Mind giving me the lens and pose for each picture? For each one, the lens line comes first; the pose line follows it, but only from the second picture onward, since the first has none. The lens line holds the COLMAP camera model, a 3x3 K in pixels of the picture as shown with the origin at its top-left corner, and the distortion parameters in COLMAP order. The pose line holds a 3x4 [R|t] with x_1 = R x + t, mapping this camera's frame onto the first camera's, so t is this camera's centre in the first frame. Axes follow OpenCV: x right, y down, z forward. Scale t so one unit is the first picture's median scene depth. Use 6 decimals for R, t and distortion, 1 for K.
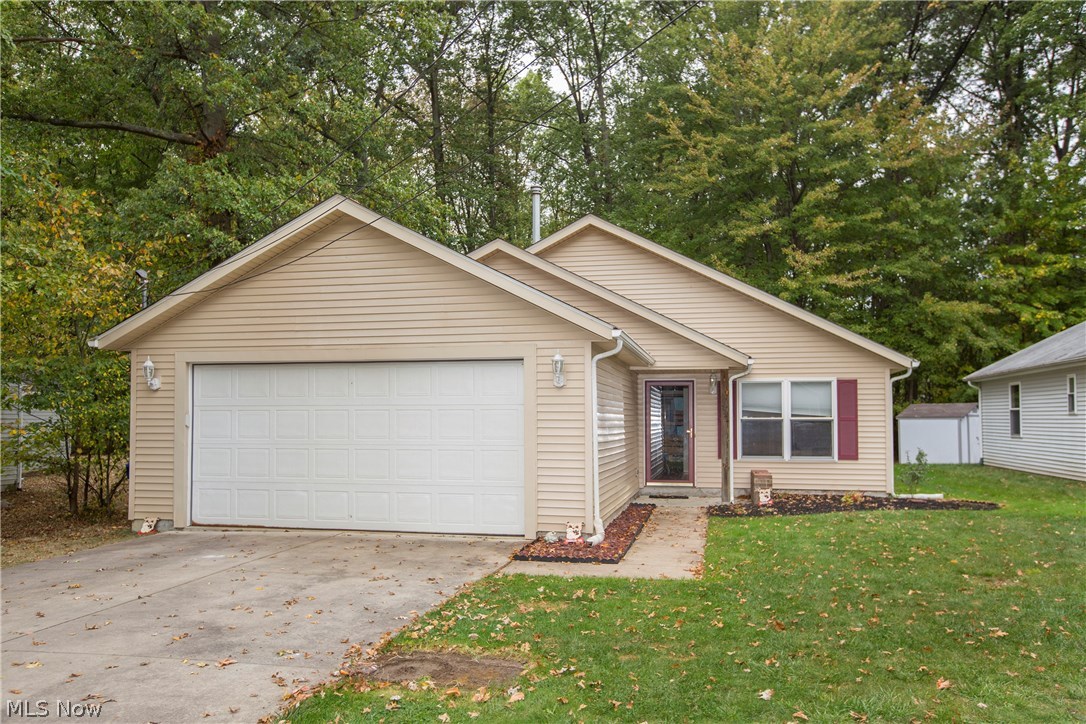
lens RADIAL K [[811.7, 0, 540.4], [0, 811.7, 348.5], [0, 0, 1]] dist [0.007804, 0.007675]
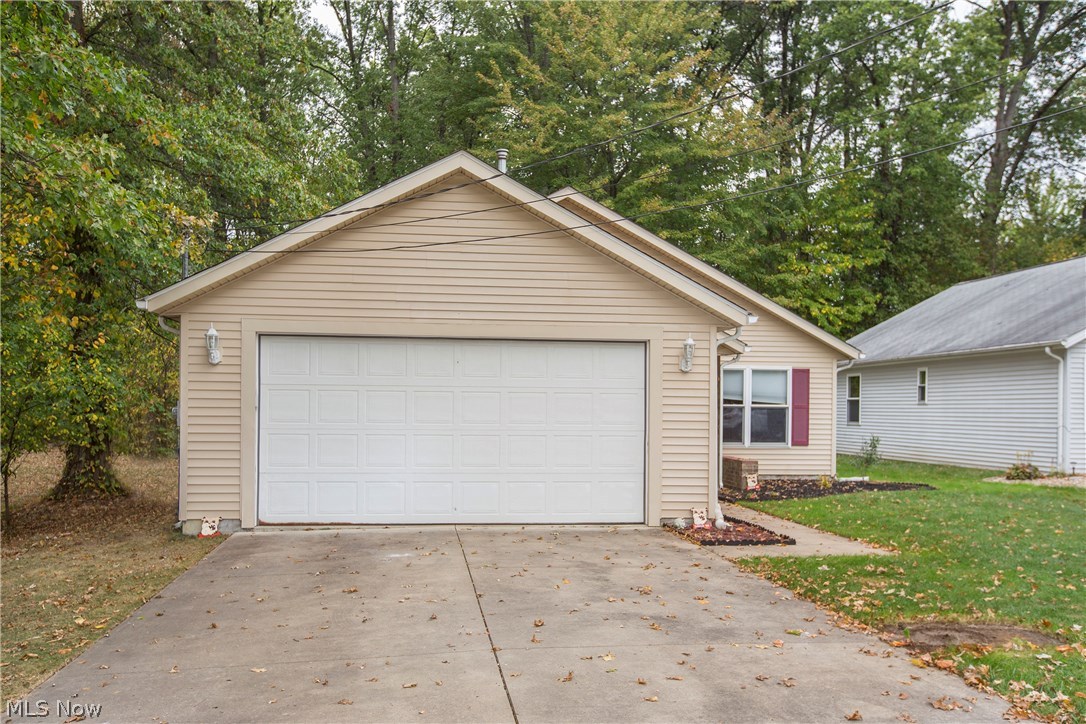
lens RADIAL K [[918.7, 0, 474.7], [0, 918.7, 360.8], [0, 0, 1]] dist [0.009810, 0.003225]
pose [[0.944671, 0.025319, 0.327040, -0.403564], [-0.037979, 0.998754, 0.032382, 0.005642], [-0.325813, -0.043011, 0.944455, 0.023660]]
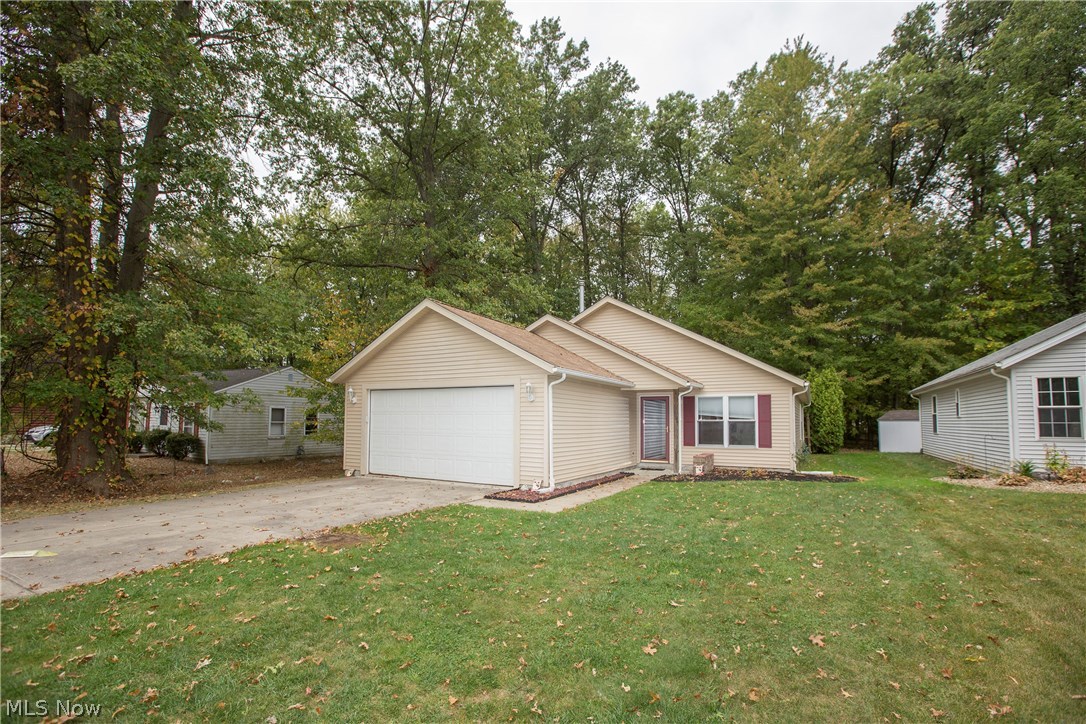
lens RADIAL K [[500.1, 0, 543.0], [0, 500.1, 362.0], [0, 0, 1]] dist [-0.027004, 0.000490]
pose [[0.959333, -0.028061, -0.280878, 0.242910], [0.019615, 0.999268, -0.032839, -0.000502], [0.281594, 0.025994, 0.959182, -0.012011]]
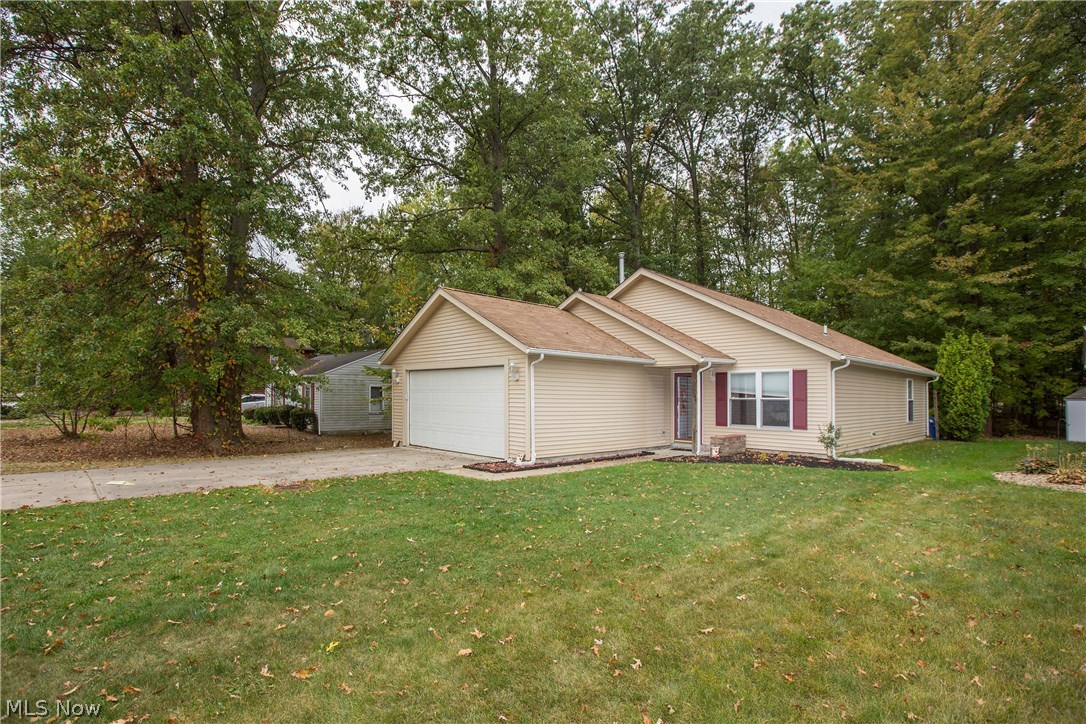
lens RADIAL K [[529.0, 0, 495.1], [0, 529.0, 362.0], [0, 0, 1]] dist [-0.027020, 0.000462]
pose [[0.804930, -0.032180, -0.592496, 0.484746], [0.043990, 0.999017, 0.005504, -0.001721], [0.591737, -0.030494, 0.805554, 0.004992]]
